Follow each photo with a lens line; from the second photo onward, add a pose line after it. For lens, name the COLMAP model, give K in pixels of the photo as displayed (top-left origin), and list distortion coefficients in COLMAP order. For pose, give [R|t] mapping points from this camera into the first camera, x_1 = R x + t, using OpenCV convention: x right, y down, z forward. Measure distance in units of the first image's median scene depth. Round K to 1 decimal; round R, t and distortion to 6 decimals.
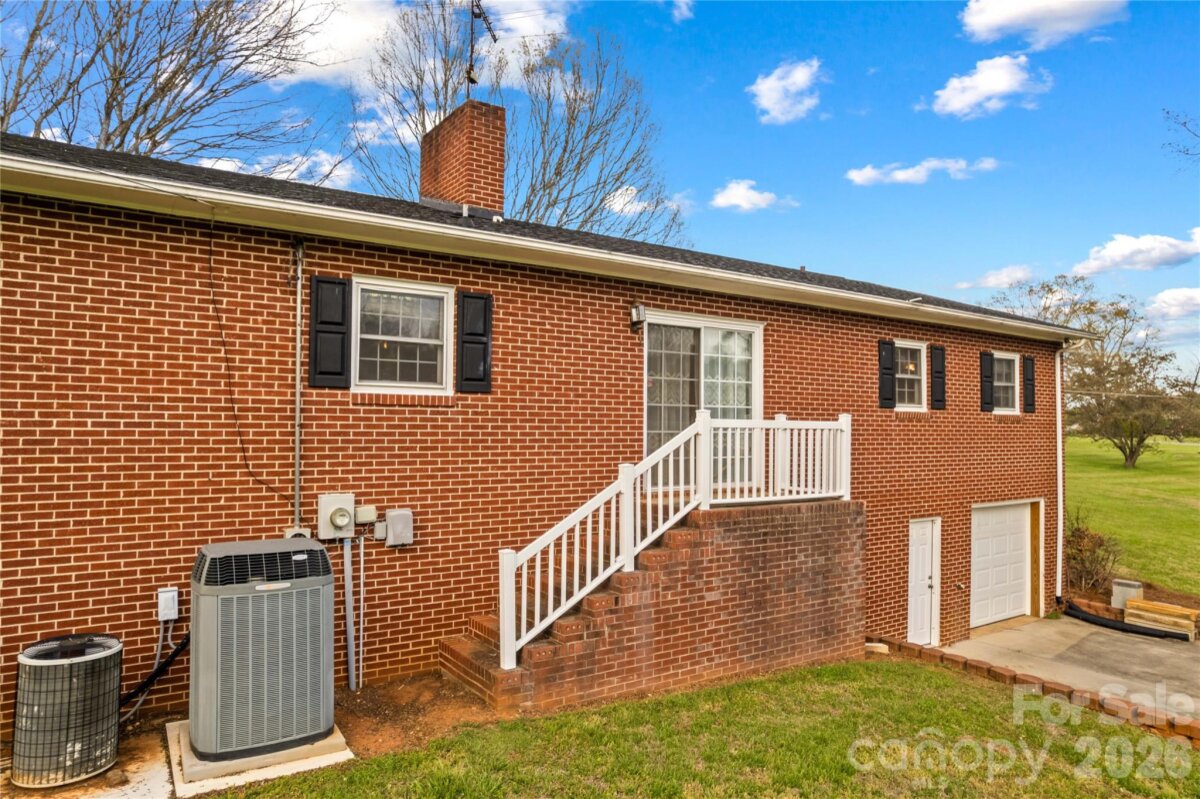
lens RADIAL K [[771.7, 0, 600.0], [0, 771.7, 399.5], [0, 0, 1]] dist [-0.043506, -0.000006]
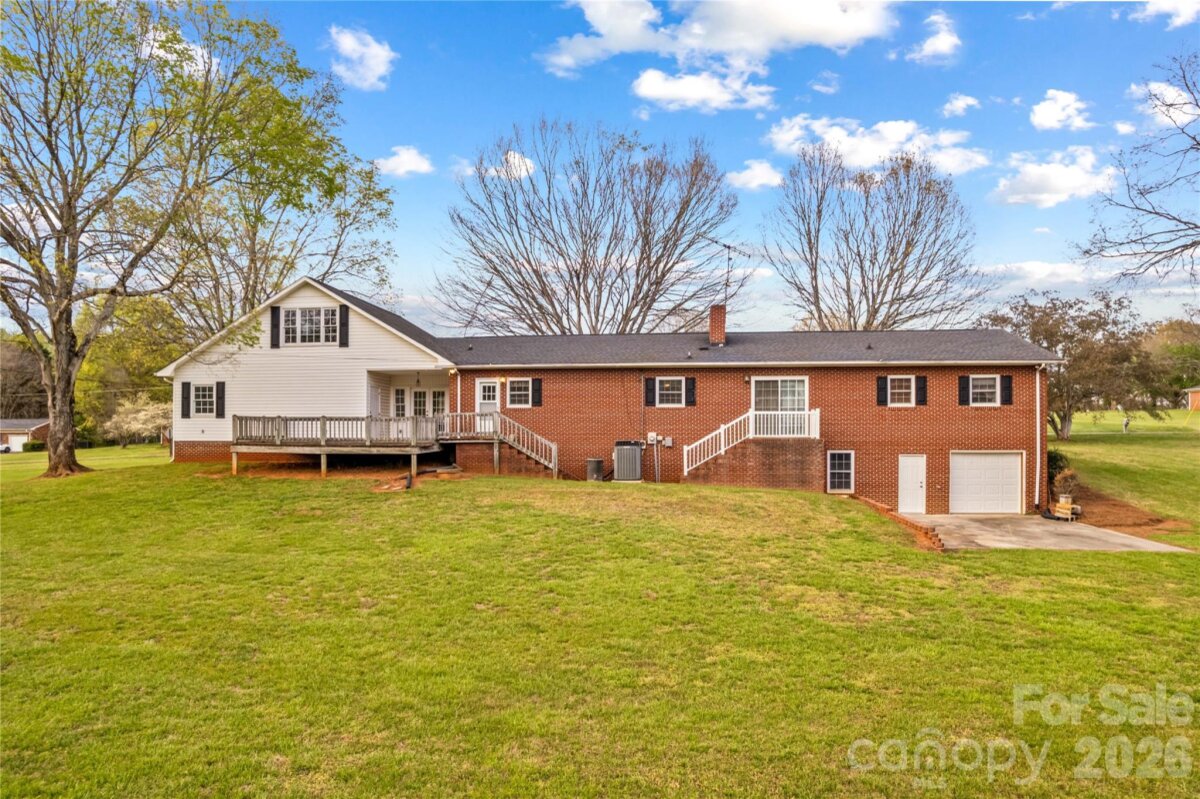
lens RADIAL K [[826.1, 0, 593.4], [0, 826.1, 430.9], [0, 0, 1]] dist [-0.052663, 0.001065]
pose [[0.746035, -0.013881, -0.665762, 1.417803], [0.029987, 0.999469, 0.012764, 0.031191], [0.665231, -0.029487, 0.746055, -1.494193]]
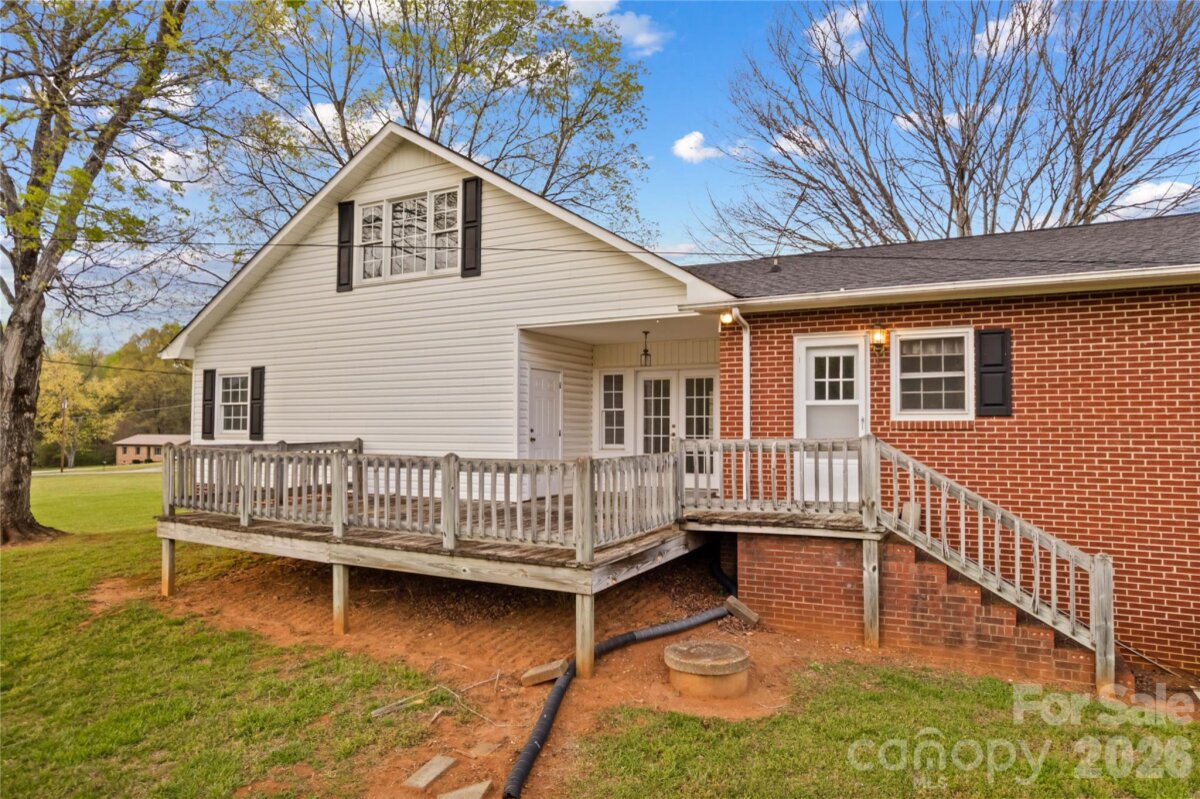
lens RADIAL K [[771.7, 0, 600.0], [0, 771.7, 399.5], [0, 0, 1]] dist [-0.043506, -0.000006]
pose [[0.468118, -0.043776, -0.882581, -0.026945], [0.031322, 0.998967, -0.032936, -0.025050], [0.883111, -0.012226, 0.469005, -0.314852]]
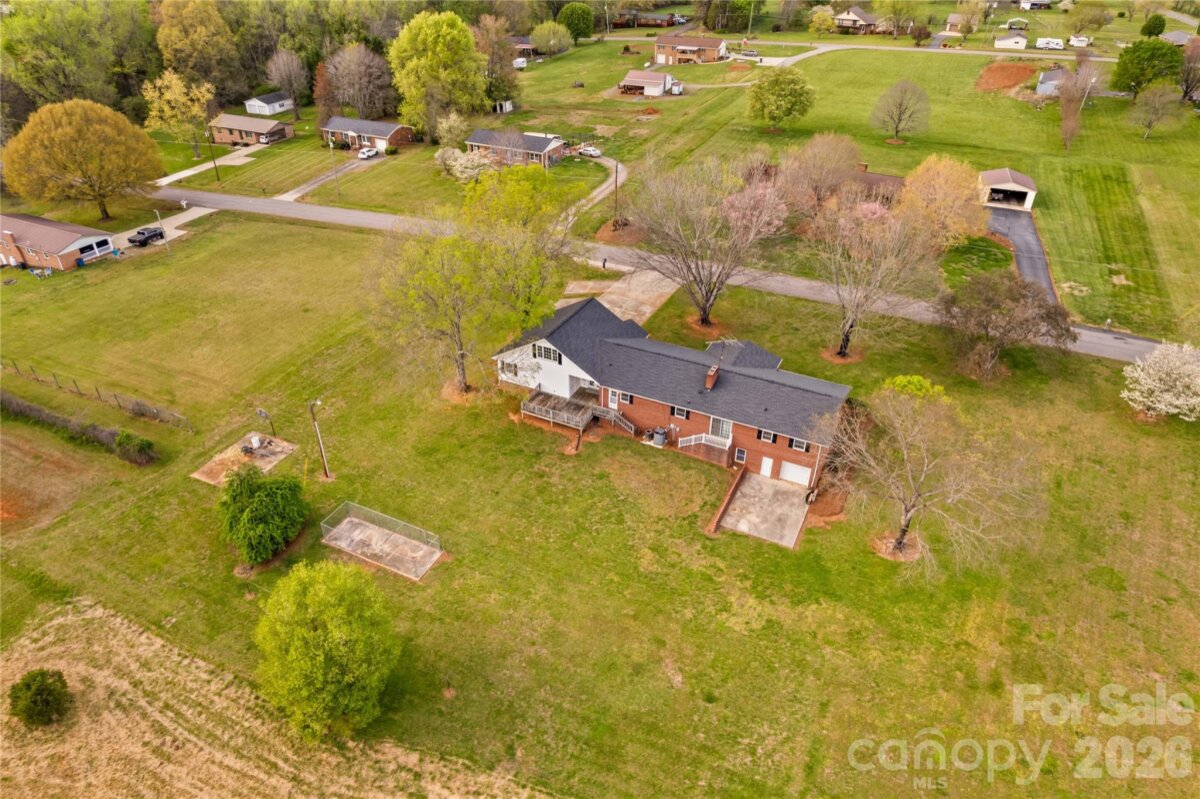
lens RADIAL K [[771.7, 0, 600.0], [0, 771.7, 399.5], [0, 0, 1]] dist [-0.043506, -0.000006]
pose [[0.470819, 0.448895, -0.759488, 4.193298], [0.034691, 0.850788, 0.524363, -3.421023], [0.881547, -0.273227, 0.384995, -2.265037]]
